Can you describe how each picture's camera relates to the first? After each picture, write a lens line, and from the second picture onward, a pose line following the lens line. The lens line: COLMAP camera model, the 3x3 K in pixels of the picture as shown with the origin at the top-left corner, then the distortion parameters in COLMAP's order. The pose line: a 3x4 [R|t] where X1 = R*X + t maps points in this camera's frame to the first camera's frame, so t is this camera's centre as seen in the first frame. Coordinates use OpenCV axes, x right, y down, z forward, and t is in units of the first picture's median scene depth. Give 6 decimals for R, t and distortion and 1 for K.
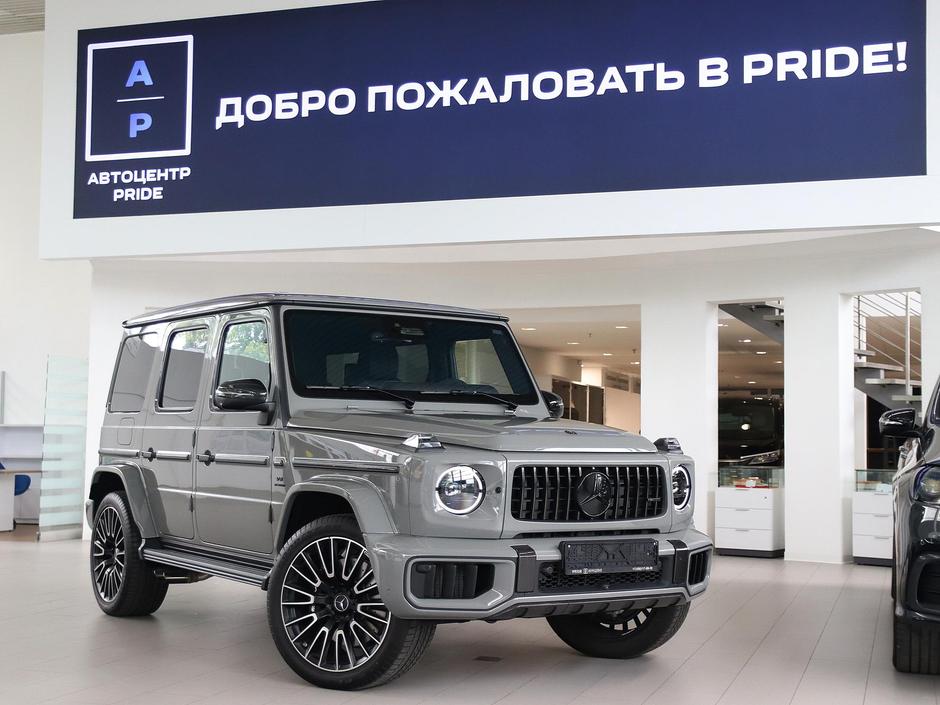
lens RADIAL K [[1344.4, 0, 470.0], [0, 1344.4, 352.5], [0, 0, 1]] dist [0.009804, -0.003851]
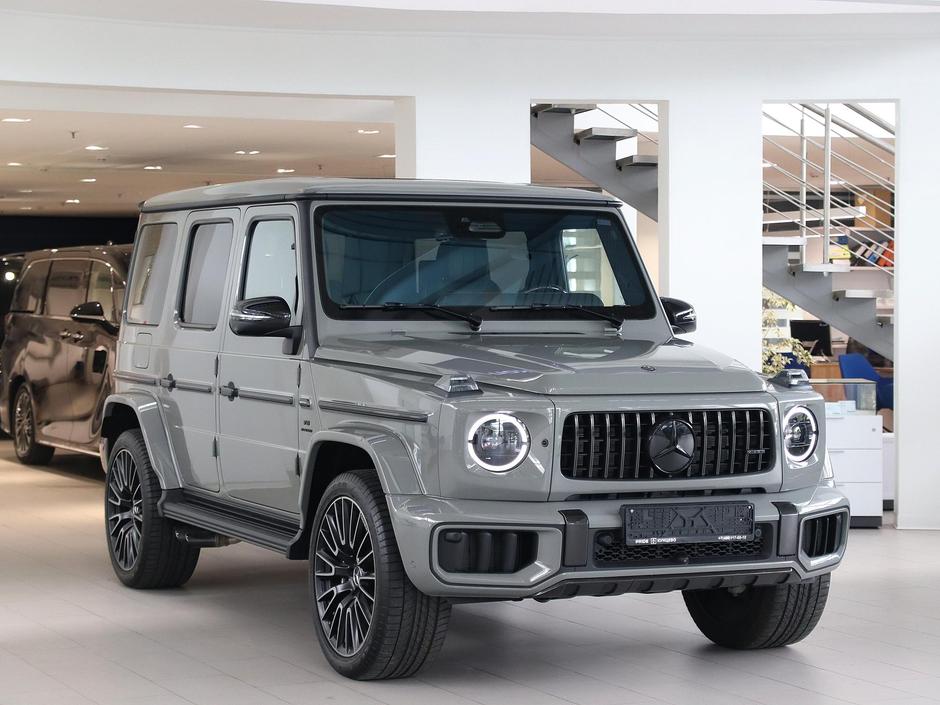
lens RADIAL K [[2223.2, 0, 470.0], [0, 2223.2, 352.5], [0, 0, 1]] dist [0.078482, 0.175118]
pose [[0.988669, -0.005226, -0.150020, 0.172327], [0.018659, 0.995922, 0.088273, -0.070311], [0.148947, -0.090072, 0.984734, -0.326265]]
